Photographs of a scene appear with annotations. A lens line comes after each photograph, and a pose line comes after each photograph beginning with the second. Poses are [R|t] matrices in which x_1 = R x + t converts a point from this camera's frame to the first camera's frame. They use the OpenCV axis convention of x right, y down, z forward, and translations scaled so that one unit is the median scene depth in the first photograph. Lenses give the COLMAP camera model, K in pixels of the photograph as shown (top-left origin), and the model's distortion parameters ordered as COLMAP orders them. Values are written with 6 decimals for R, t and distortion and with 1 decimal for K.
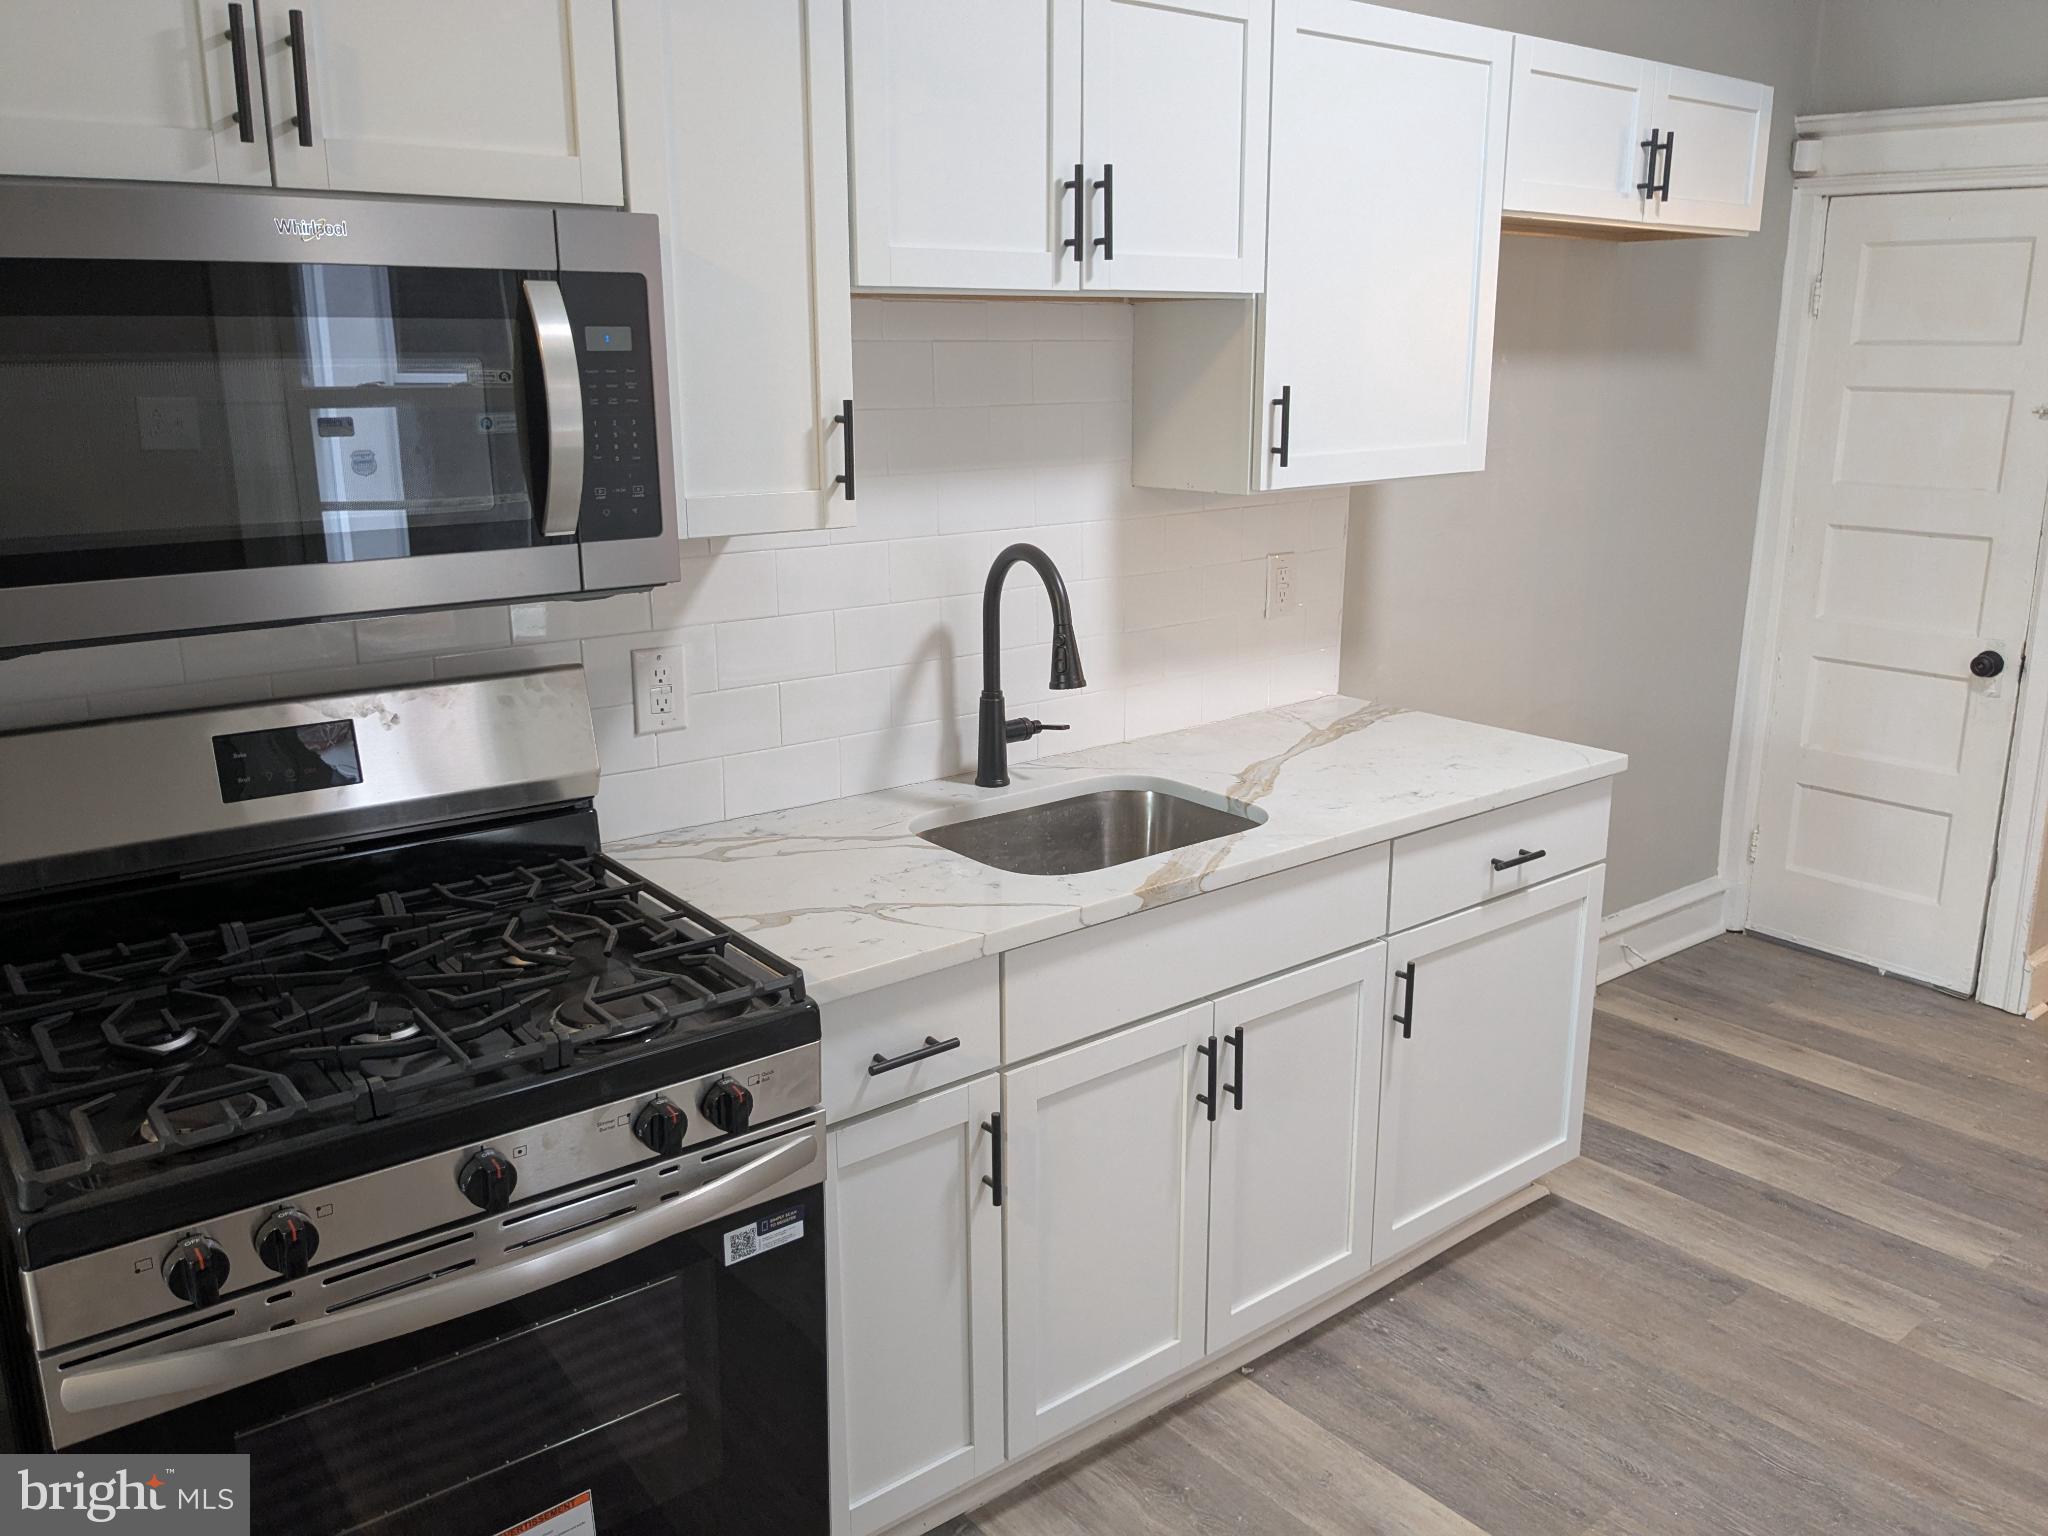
lens RADIAL K [[1611.2, 0, 1027.6], [0, 1611.2, 767.7], [0, 0, 1]] dist [0.042590, -0.075419]
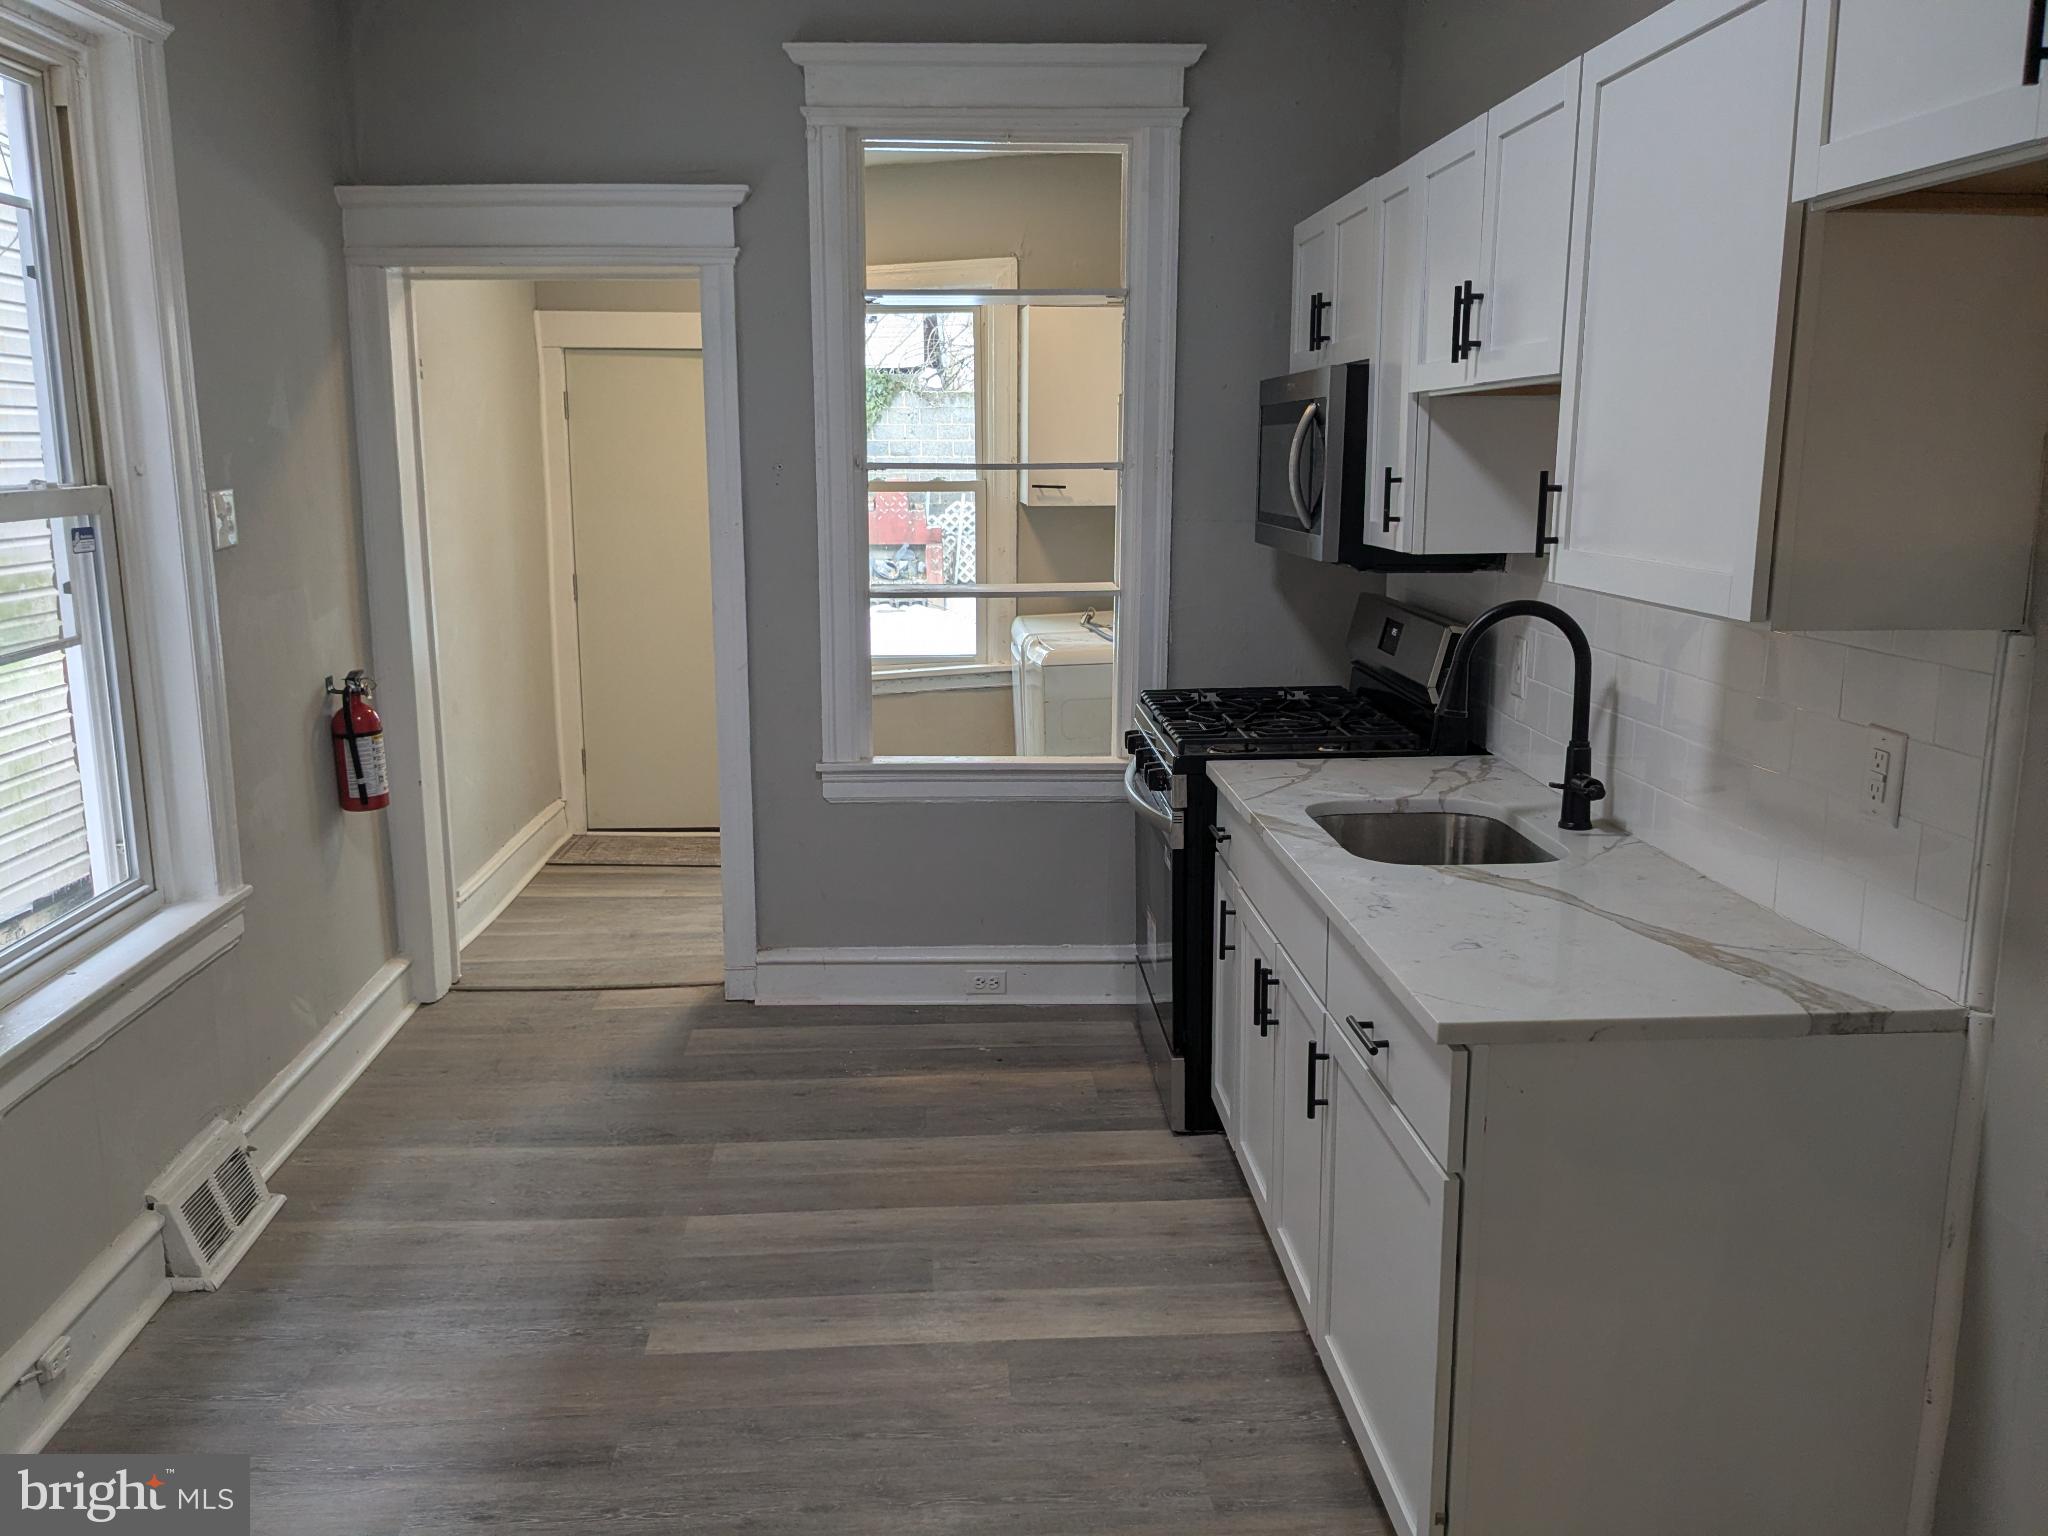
lens RADIAL K [[1611.2, 0, 1020.0], [0, 1611.2, 782.8], [0, 0, 1]] dist [0.042590, -0.075419]
pose [[-0.586202, 0.167364, -0.792689, 1.229159], [-0.200966, 0.917811, 0.342397, -0.367208], [0.784844, 0.360017, -0.504389, 1.446070]]
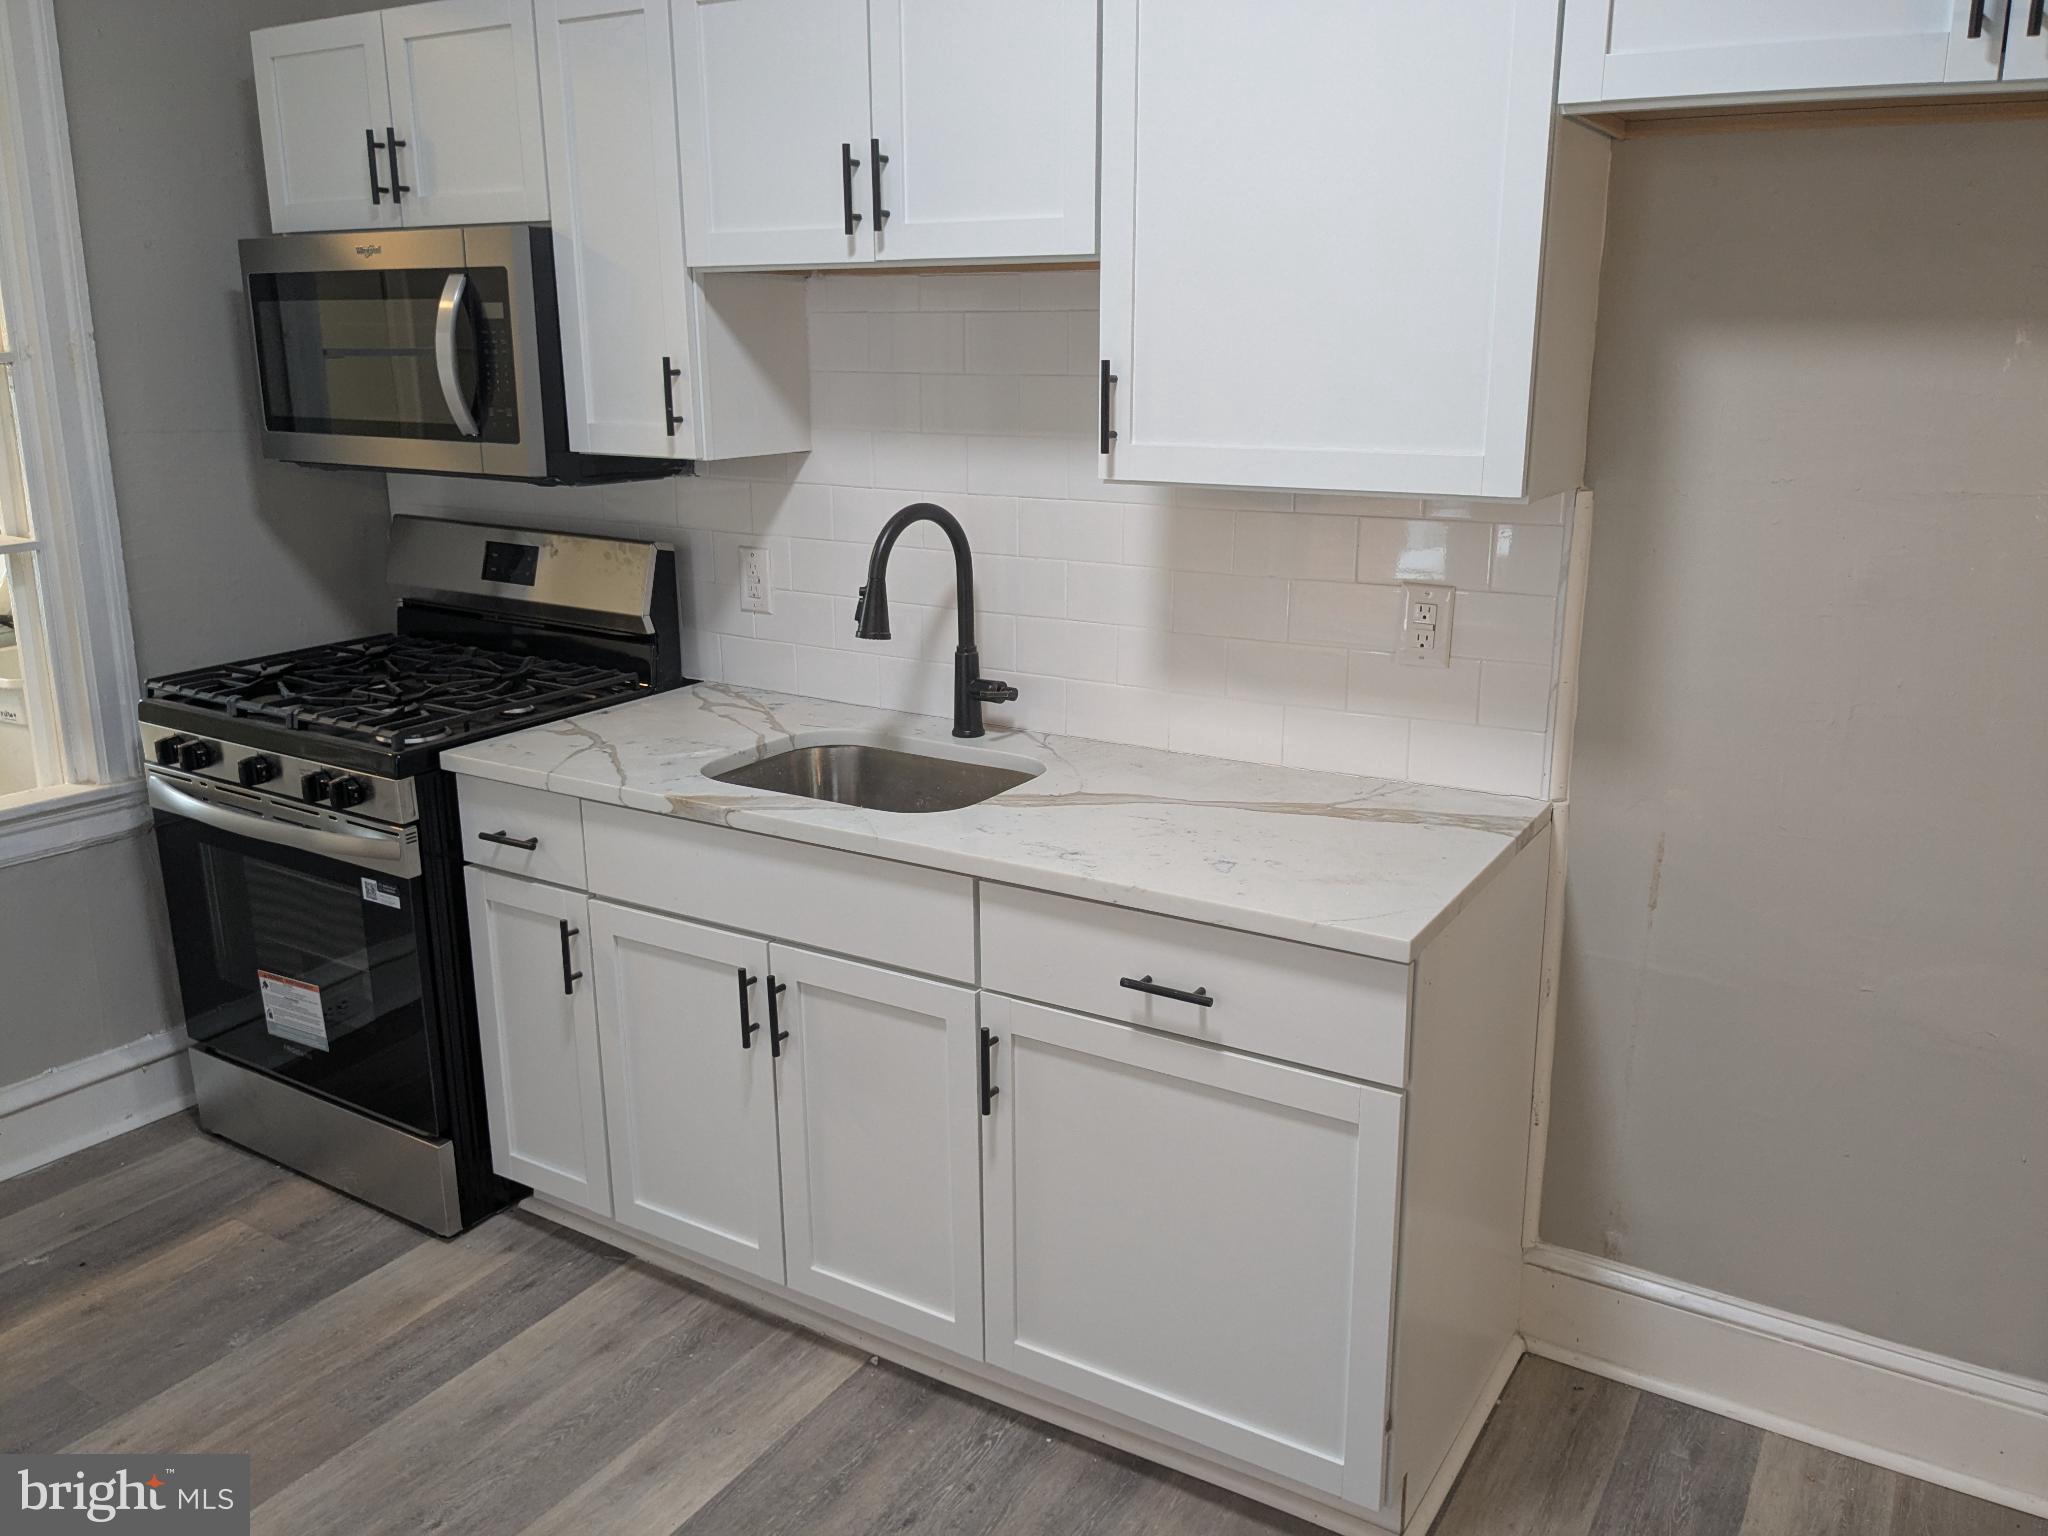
lens RADIAL K [[1611.2, 0, 1041.1], [0, 1611.2, 762.1], [0, 0, 1]] dist [0.042590, -0.075419]
pose [[0.339165, 0.243213, -0.908743, 1.106110], [-0.238838, 0.956612, 0.166885, -0.185084], [0.909903, 0.160441, 0.382538, 0.748327]]
